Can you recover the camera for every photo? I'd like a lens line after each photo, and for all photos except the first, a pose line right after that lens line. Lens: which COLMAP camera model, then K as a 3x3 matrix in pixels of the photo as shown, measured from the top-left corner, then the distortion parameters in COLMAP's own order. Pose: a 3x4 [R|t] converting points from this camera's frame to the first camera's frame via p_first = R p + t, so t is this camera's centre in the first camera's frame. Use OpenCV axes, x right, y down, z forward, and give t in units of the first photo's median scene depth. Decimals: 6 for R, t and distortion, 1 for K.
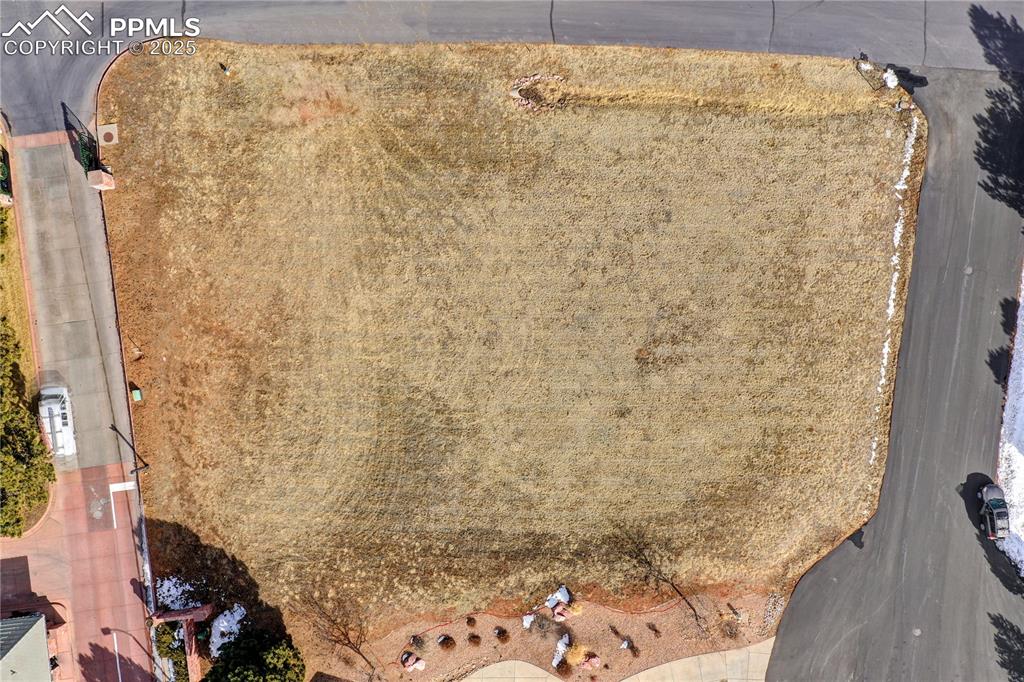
lens RADIAL K [[823.5, 0, 505.7], [0, 823.5, 345.0], [0, 0, 1]] dist [0.016132, 0.007295]
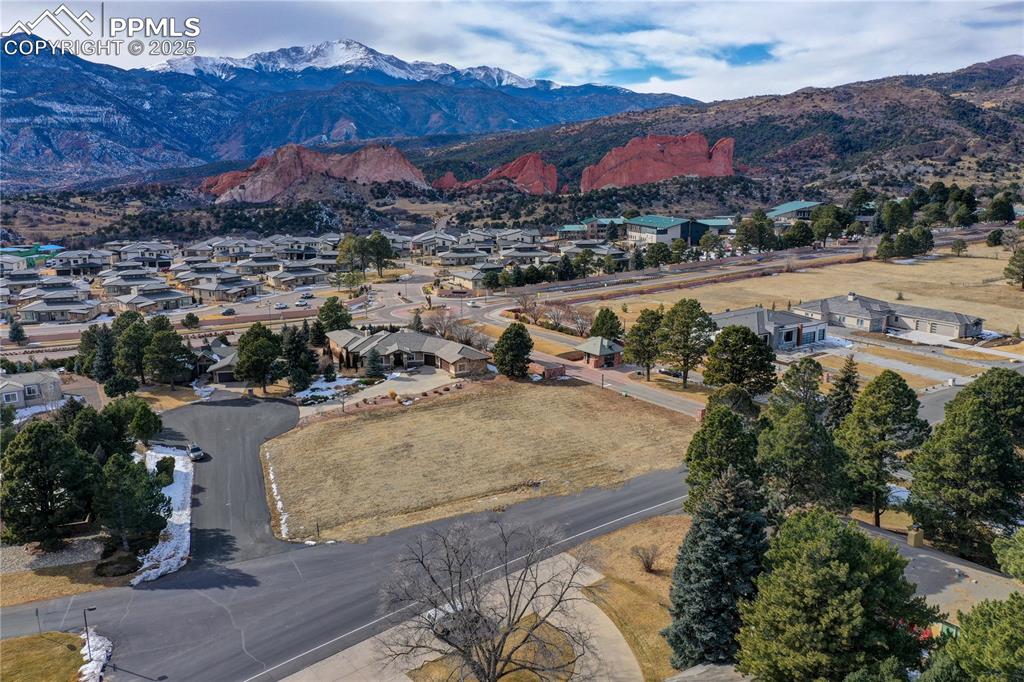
lens RADIAL K [[816.6, 0, 509.2], [0, 816.6, 344.9], [0, 0, 1]] dist [0.023537, 0.004444]
pose [[-0.886114, 0.115078, -0.448954, 0.756948], [-0.462789, -0.167291, 0.870540, -1.621176], [0.025074, 0.979168, 0.201496, 0.429988]]
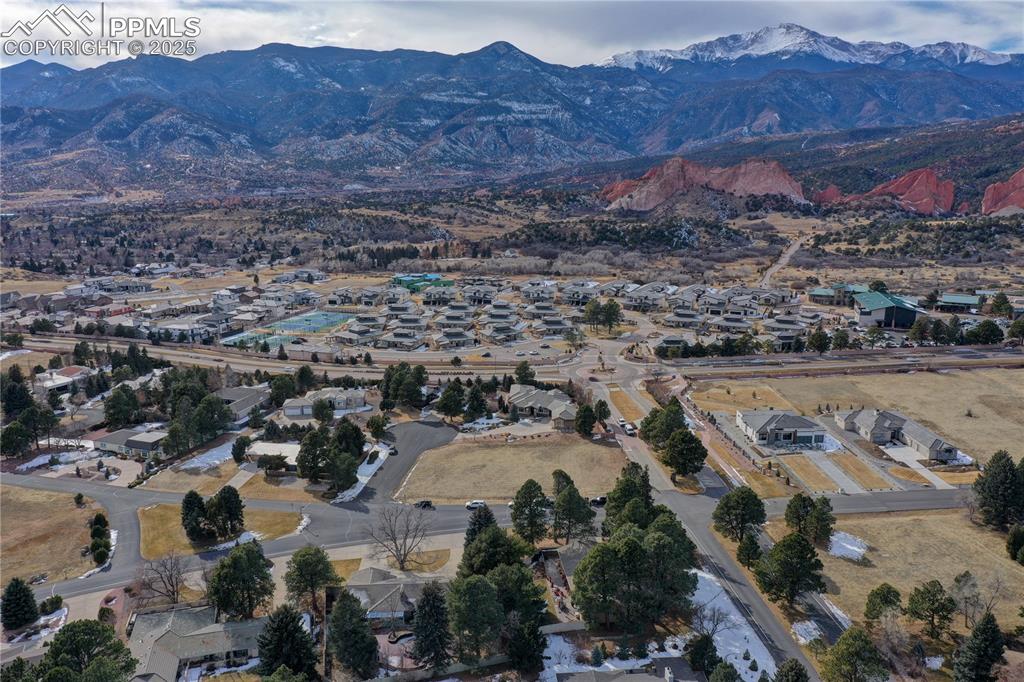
lens RADIAL K [[816.6, 0, 509.2], [0, 816.6, 344.9], [0, 0, 1]] dist [0.023537, 0.004444]
pose [[-0.999725, 0.005589, 0.022790, -0.019461], [0.021092, -0.211559, 0.977138, -3.254785], [0.010282, 0.977349, 0.211382, -0.225663]]
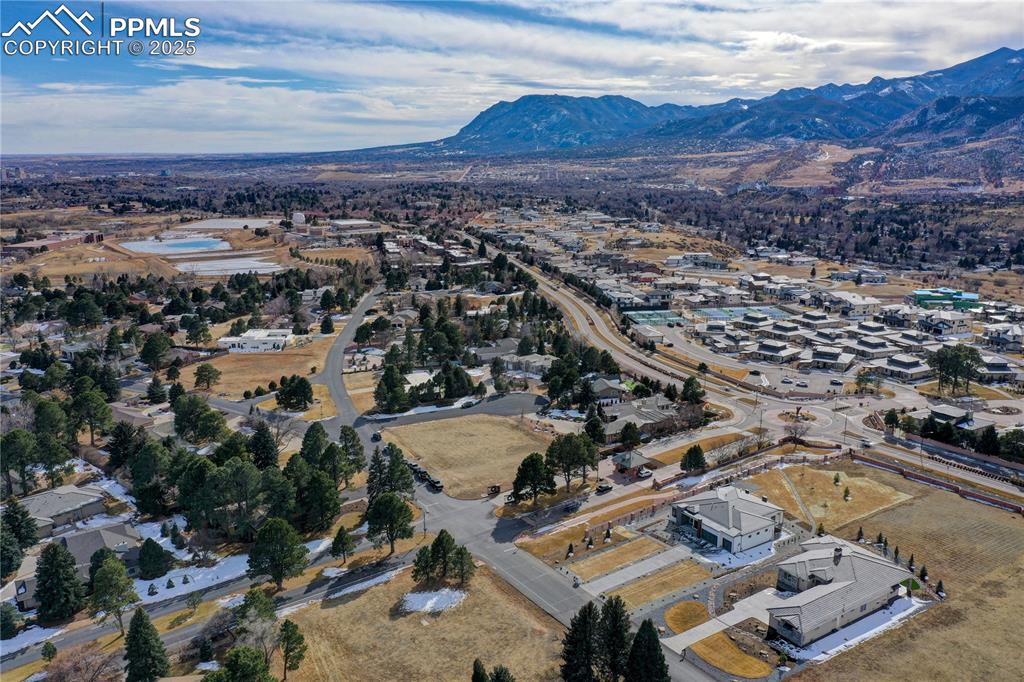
lens RADIAL K [[815.6, 0, 512.0], [0, 815.6, 341.0], [0, 0, 1]] dist [0.005422, 0.012722]
pose [[-0.487940, -0.198766, 0.849945, -3.053862], [0.872816, -0.099599, 0.477778, -1.586639], [-0.010313, 0.974973, 0.222085, -0.263761]]
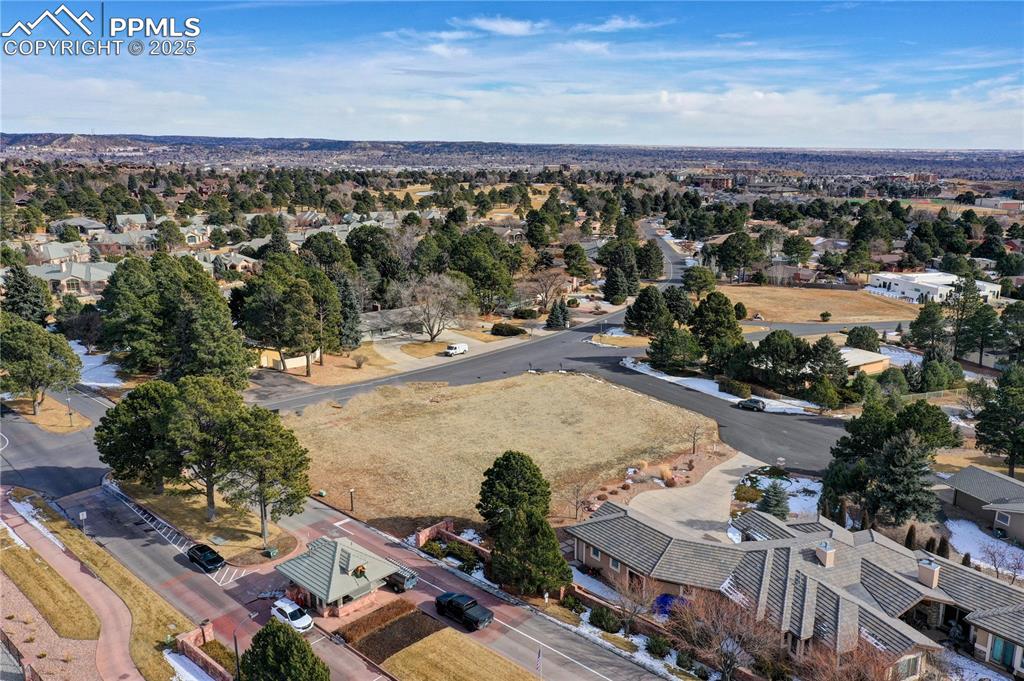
lens RADIAL K [[815.6, 0, 512.0], [0, 815.6, 340.5], [0, 0, 1]] dist [0.005422, 0.012722]
pose [[0.767337, -0.148540, 0.623802, -1.022158], [0.640988, 0.205159, -0.739625, 1.234526], [-0.018115, 0.967391, 0.252638, 0.377023]]
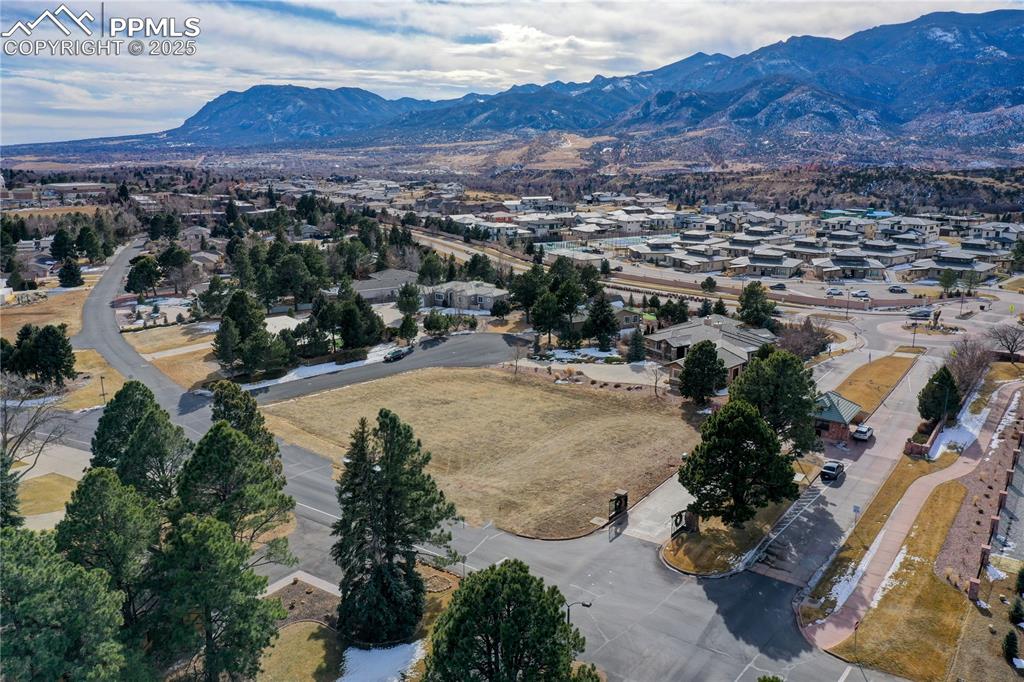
lens RADIAL K [[815.6, 0, 512.0], [0, 815.6, 341.0], [0, 0, 1]] dist [0.005422, 0.012722]
pose [[-0.731231, -0.157160, 0.663779, -1.179896], [0.682087, -0.157550, 0.714097, -1.210842], [-0.007649, 0.974925, 0.222402, 0.444141]]
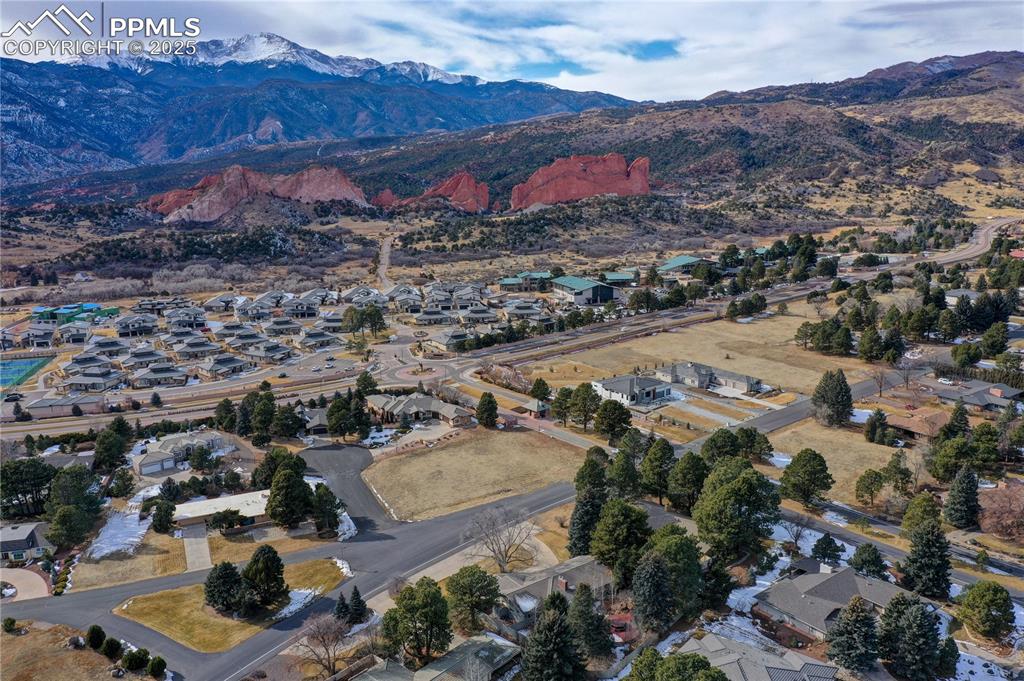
lens RADIAL K [[823.5, 0, 505.7], [0, 823.5, 344.5], [0, 0, 1]] dist [0.016132, 0.007295]
pose [[-0.844501, 0.137400, -0.517628, 1.662264], [-0.534780, -0.164413, 0.828842, -2.930302], [0.028778, 0.976775, 0.212326, -0.250276]]
